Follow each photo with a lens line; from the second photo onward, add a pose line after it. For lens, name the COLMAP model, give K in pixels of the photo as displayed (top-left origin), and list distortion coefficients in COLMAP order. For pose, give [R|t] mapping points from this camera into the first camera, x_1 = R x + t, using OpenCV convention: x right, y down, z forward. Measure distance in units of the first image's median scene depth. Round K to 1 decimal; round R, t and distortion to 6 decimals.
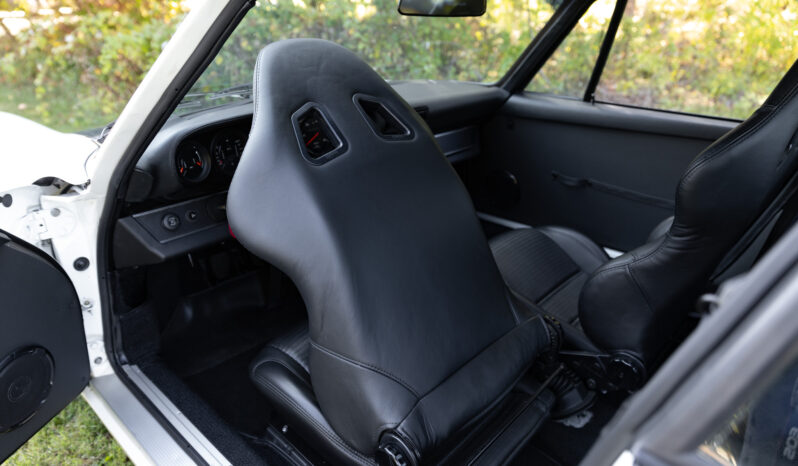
lens RADIAL K [[525.4, 0, 399.0], [0, 525.4, 233.0], [0, 0, 1]] dist [-0.000629, -0.002613]
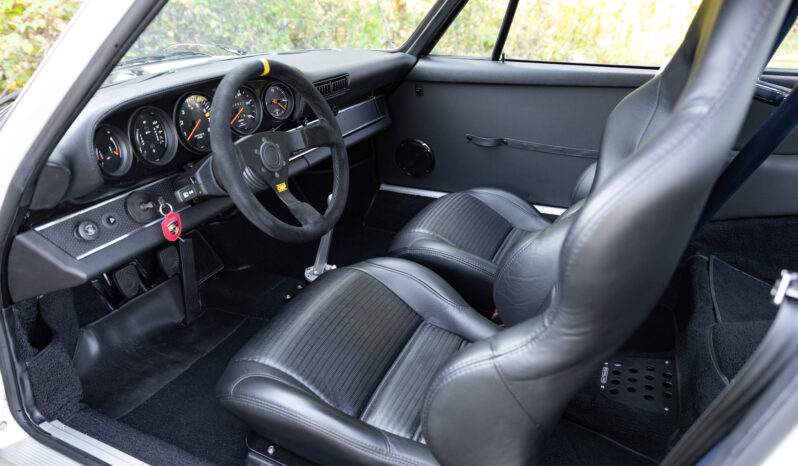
lens RADIAL K [[525.4, 0, 399.0], [0, 525.4, 233.0], [0, 0, 1]] dist [-0.000629, -0.002613]
pose [[0.952833, -0.142933, 0.267732, -0.184036], [0.136021, 0.989716, 0.044289, 0.009741], [-0.271309, -0.005783, 0.962475, 0.107682]]
